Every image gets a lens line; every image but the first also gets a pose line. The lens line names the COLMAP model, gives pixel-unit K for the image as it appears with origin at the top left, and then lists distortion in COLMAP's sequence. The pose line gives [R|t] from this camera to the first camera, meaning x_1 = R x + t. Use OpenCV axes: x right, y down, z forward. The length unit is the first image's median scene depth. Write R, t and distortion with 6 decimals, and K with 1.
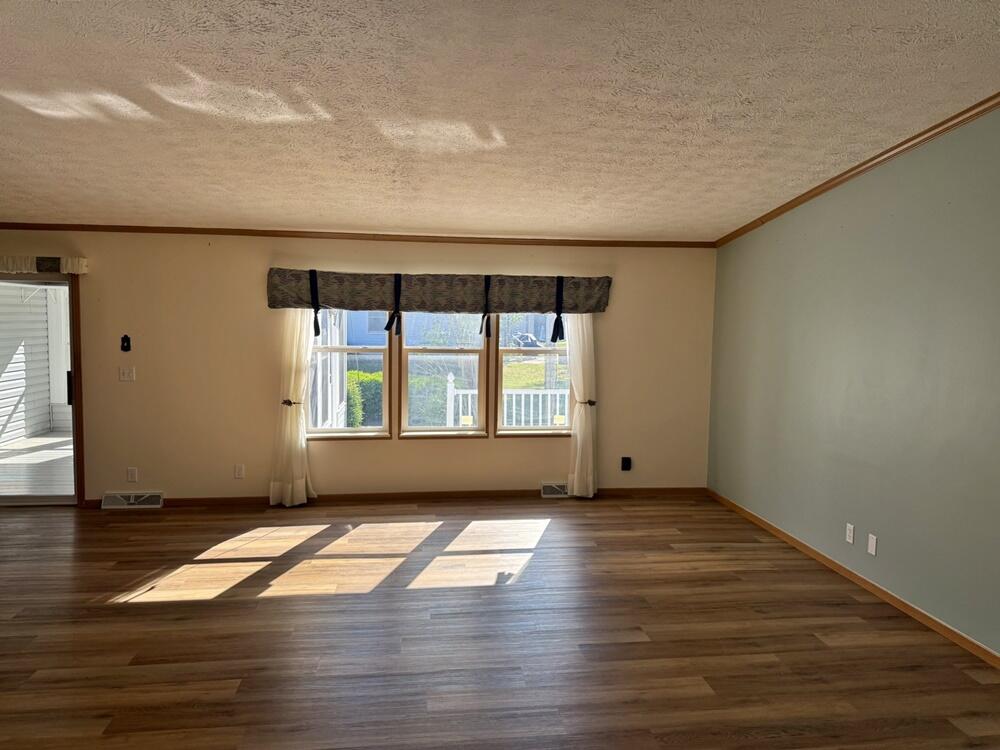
lens RADIAL K [[726.3, 0, 522.0], [0, 726.3, 376.6], [0, 0, 1]] dist [0.004859, -0.005851]
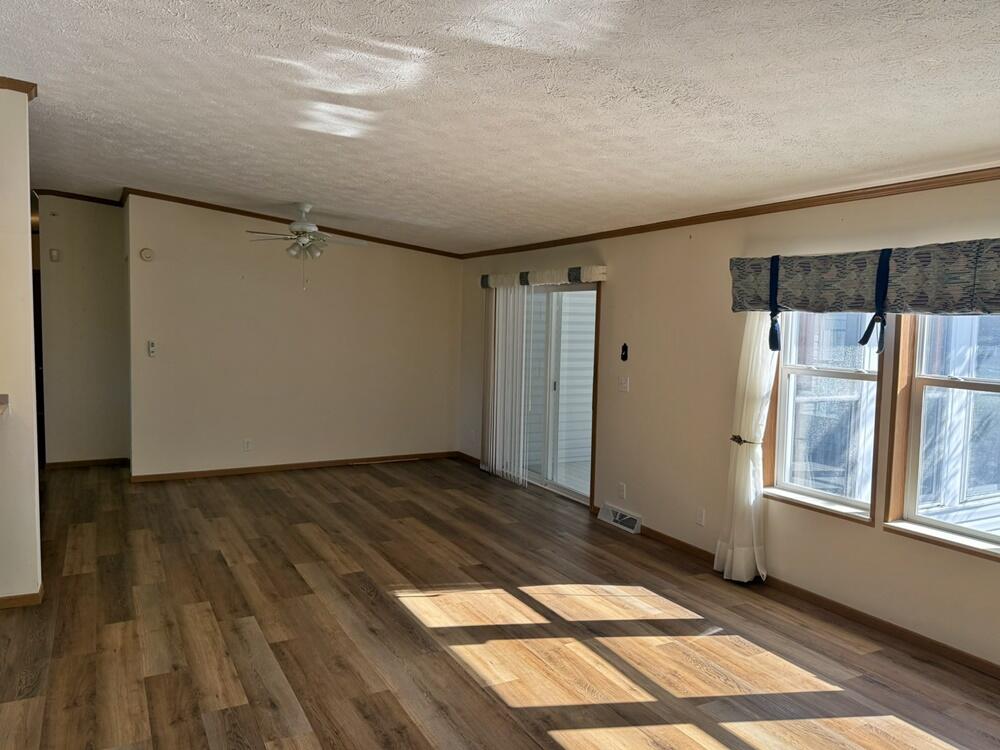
lens RADIAL K [[747.3, 0, 483.6], [0, 747.3, 375.3], [0, 0, 1]] dist [0.159059, -0.234305]
pose [[0.315509, 0.061522, -0.946926, 0.377169], [-0.090464, 0.995301, 0.034523, -0.037120], [0.944601, 0.074771, 0.319592, 0.588321]]
